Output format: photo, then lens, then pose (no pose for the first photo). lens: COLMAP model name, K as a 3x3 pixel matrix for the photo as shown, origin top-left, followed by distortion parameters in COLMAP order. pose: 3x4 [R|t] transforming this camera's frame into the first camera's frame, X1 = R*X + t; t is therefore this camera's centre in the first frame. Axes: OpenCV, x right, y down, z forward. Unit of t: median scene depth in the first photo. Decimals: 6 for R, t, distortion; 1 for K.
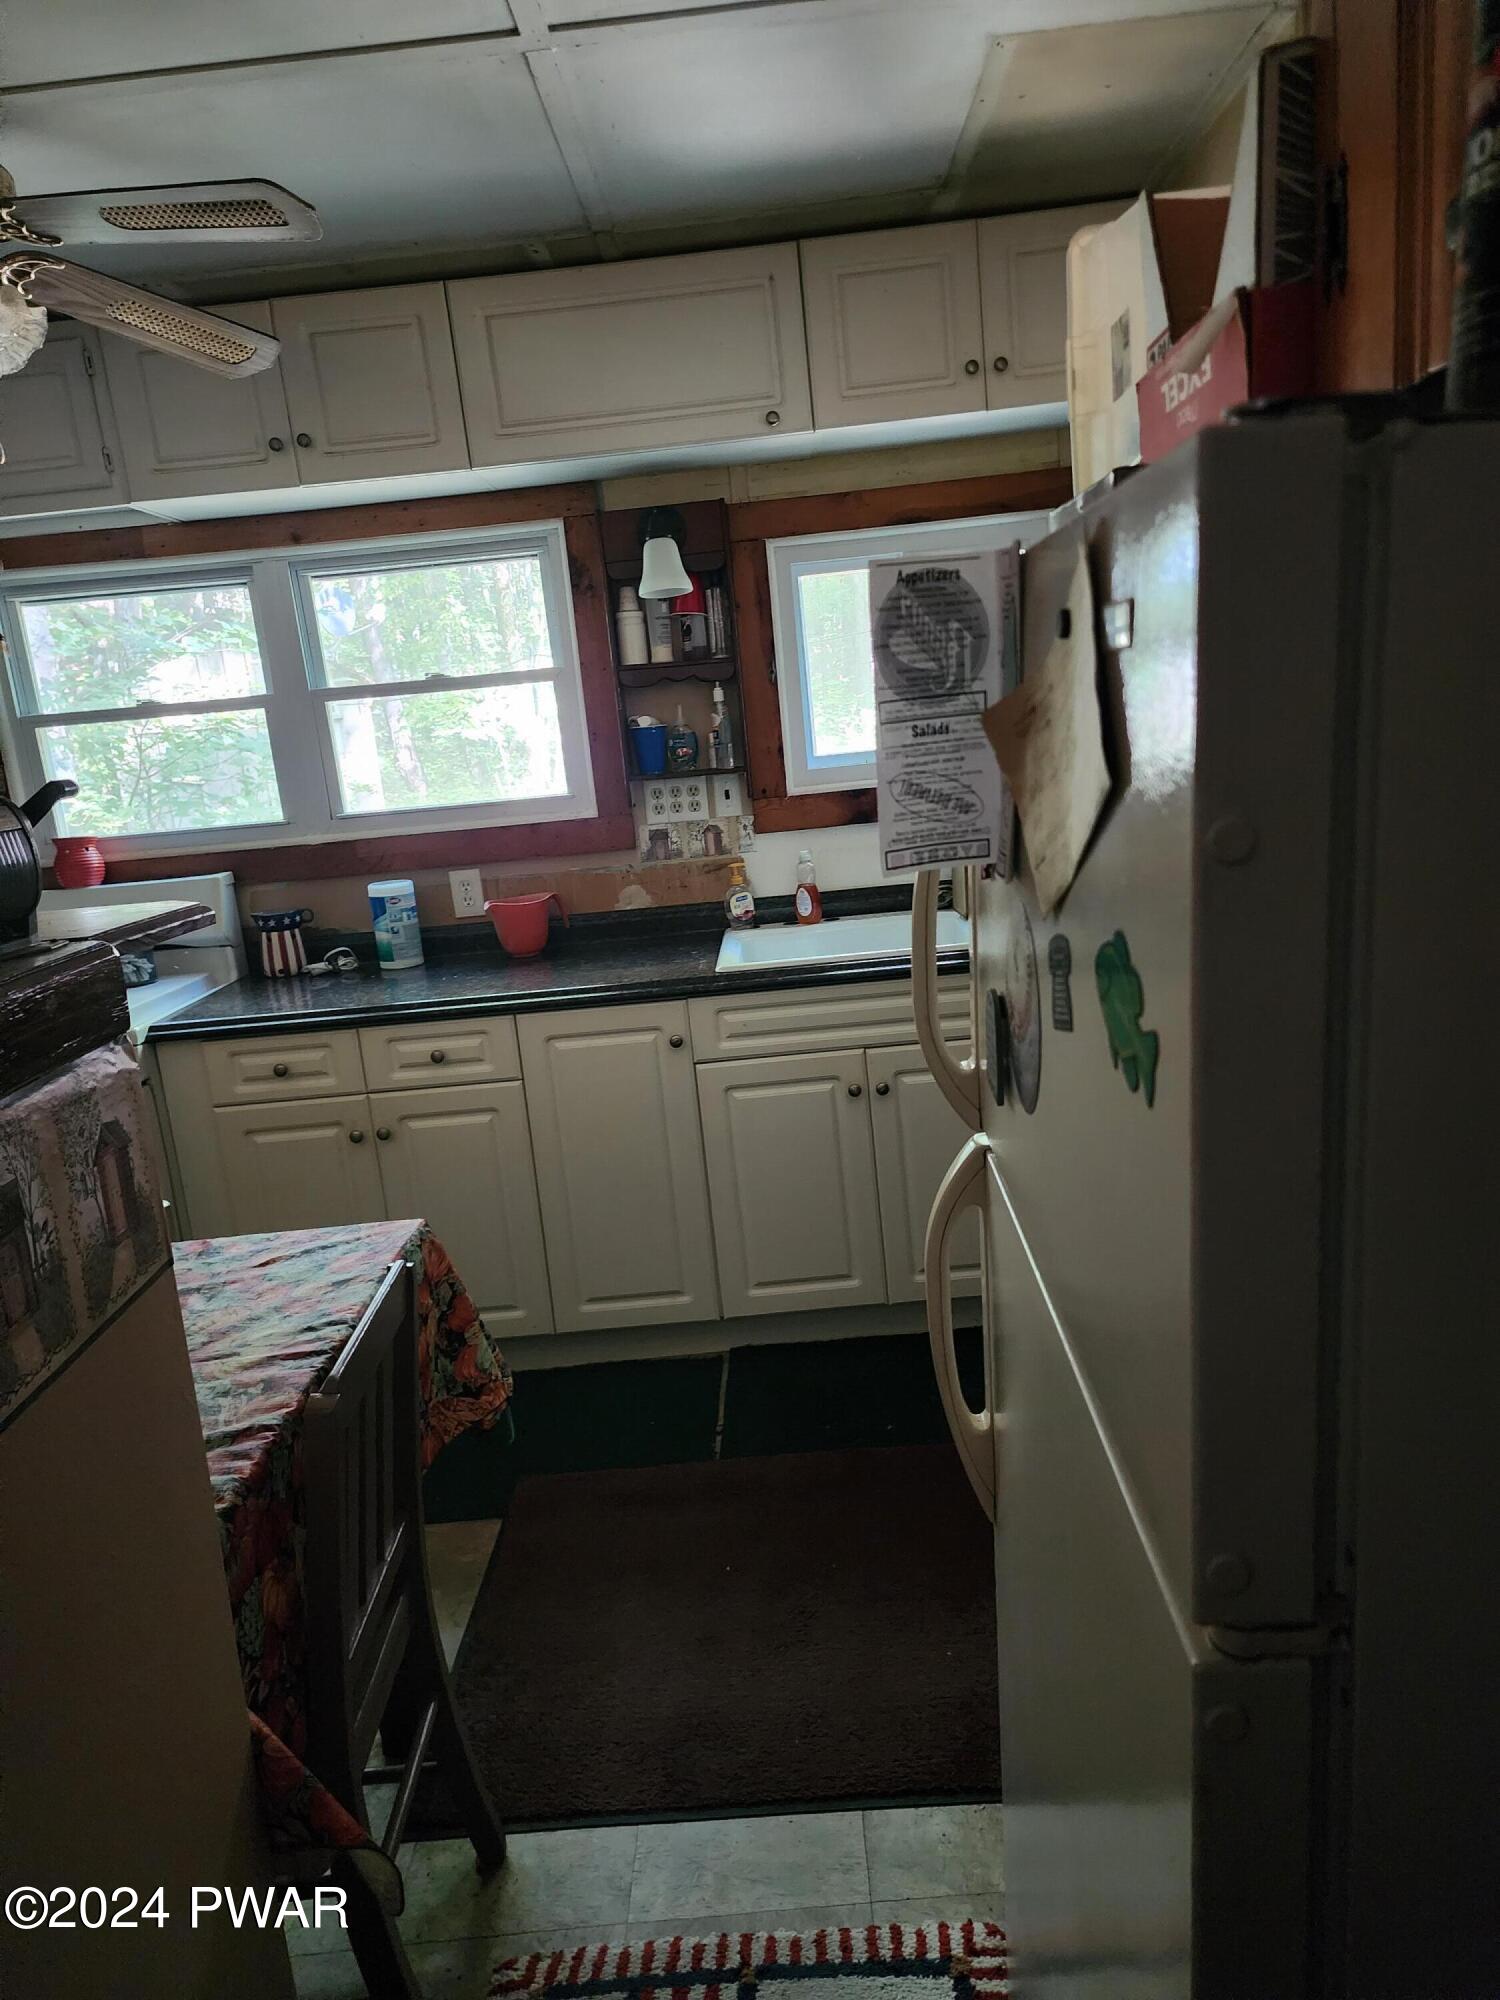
lens RADIAL K [[1347.3, 0, 758.7], [0, 1347.3, 994.9], [0, 0, 1]] dist [0.045401, -0.015867]
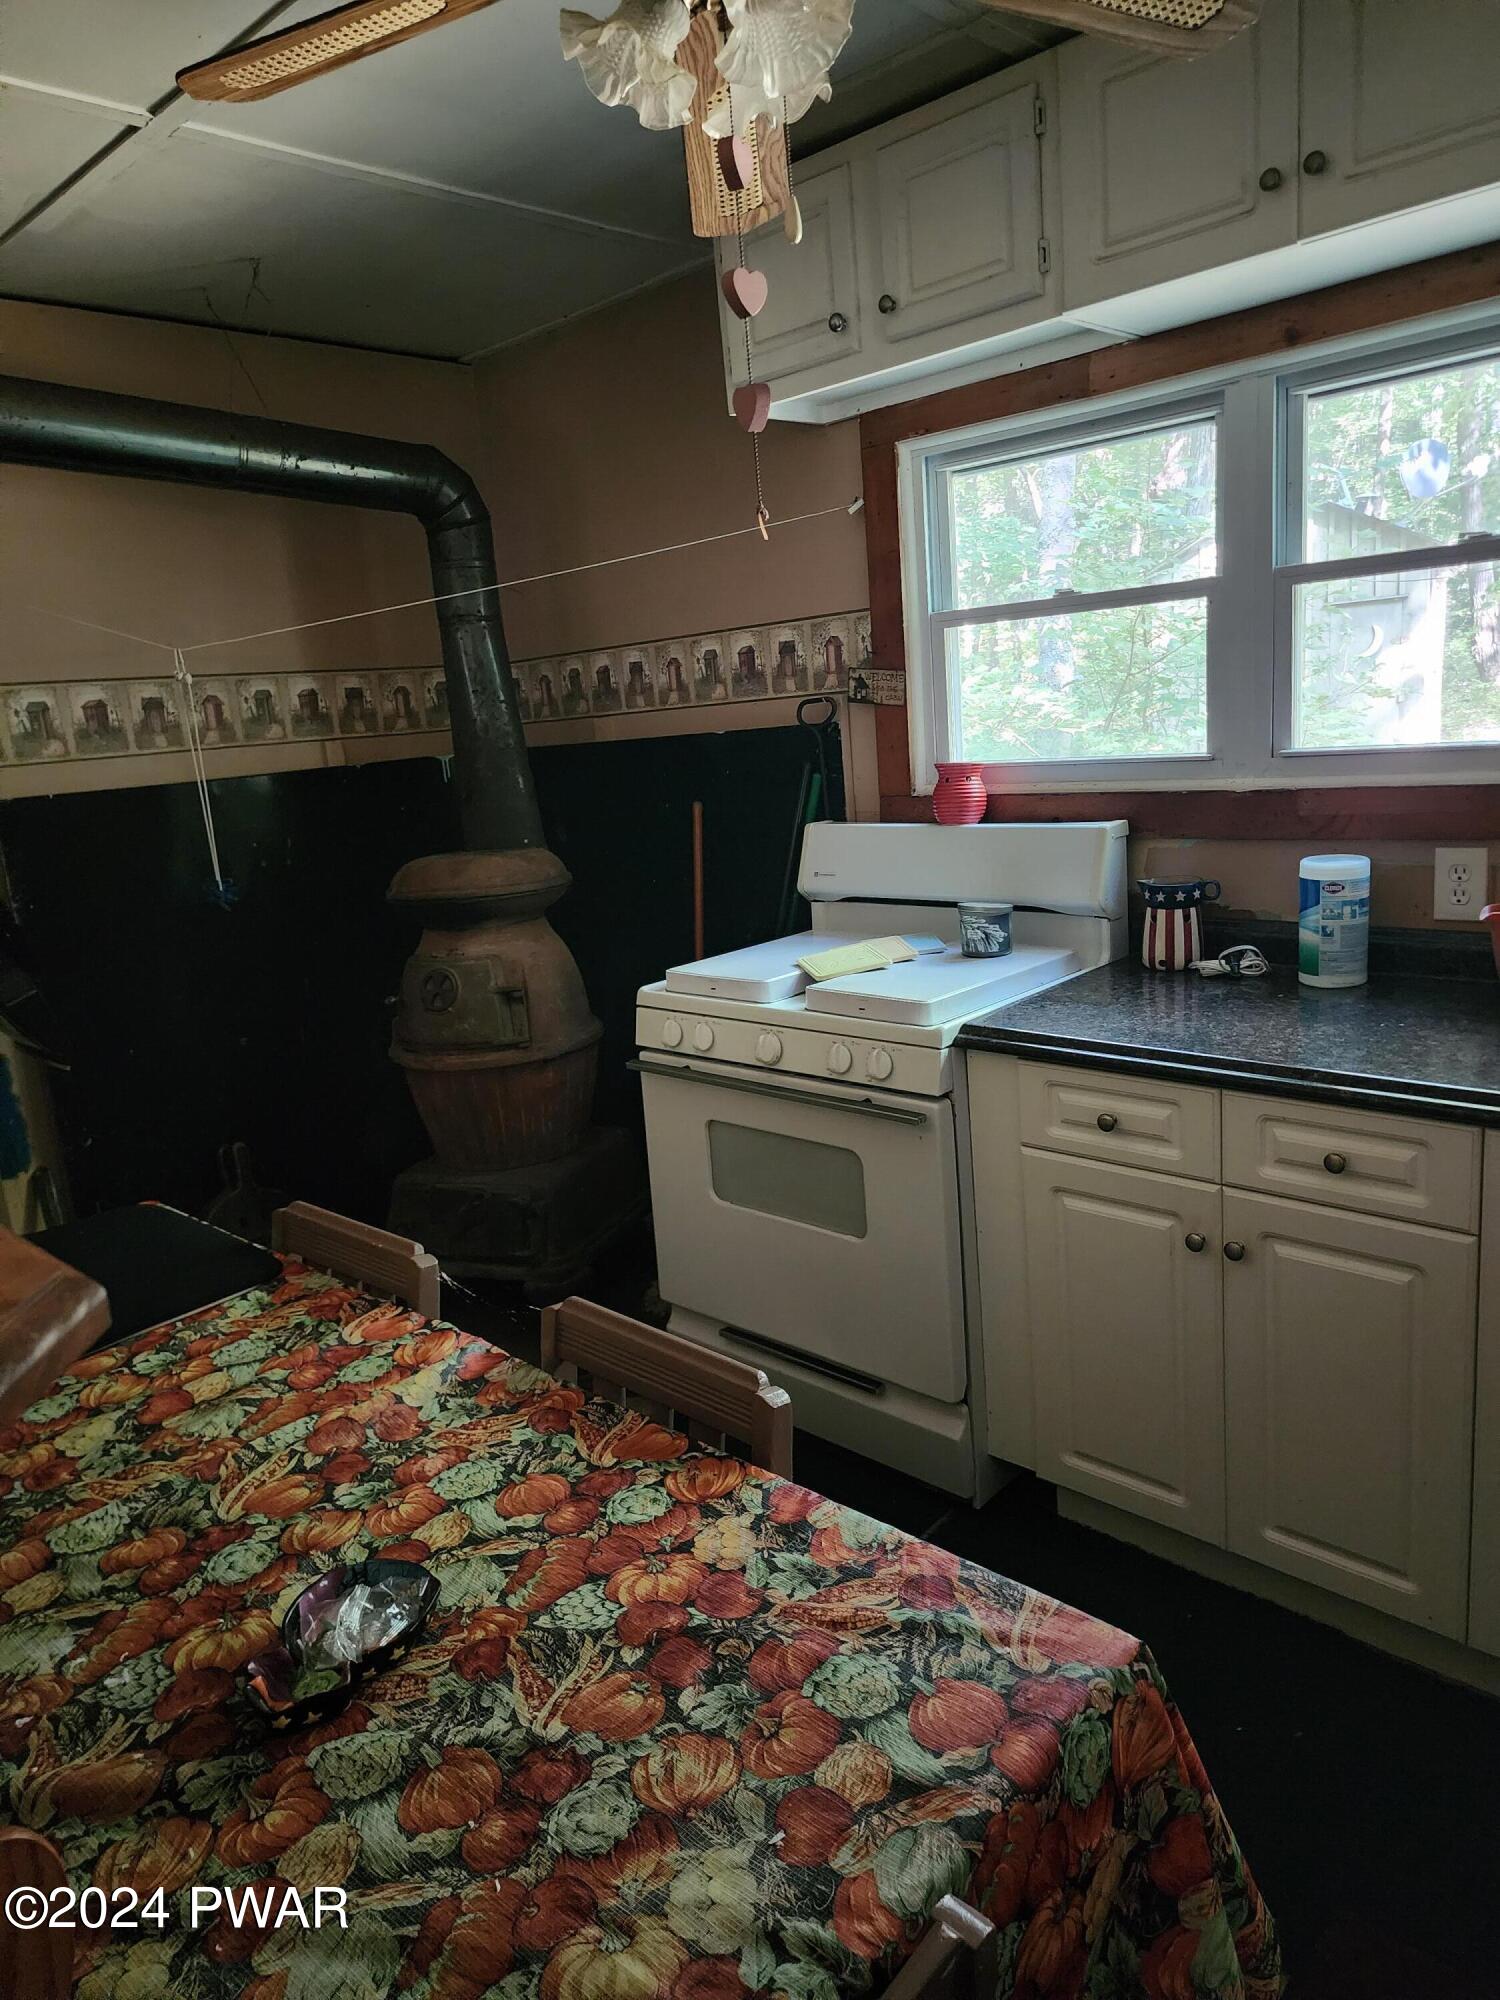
lens RADIAL K [[1347.3, 0, 759.3], [0, 1347.3, 1010.4], [0, 0, 1]] dist [0.045401, -0.015867]
pose [[0.746161, 0.183189, -0.640067, -0.039789], [-0.122583, 0.982765, 0.138369, -0.067283], [0.654383, -0.024784, 0.755757, 0.299100]]
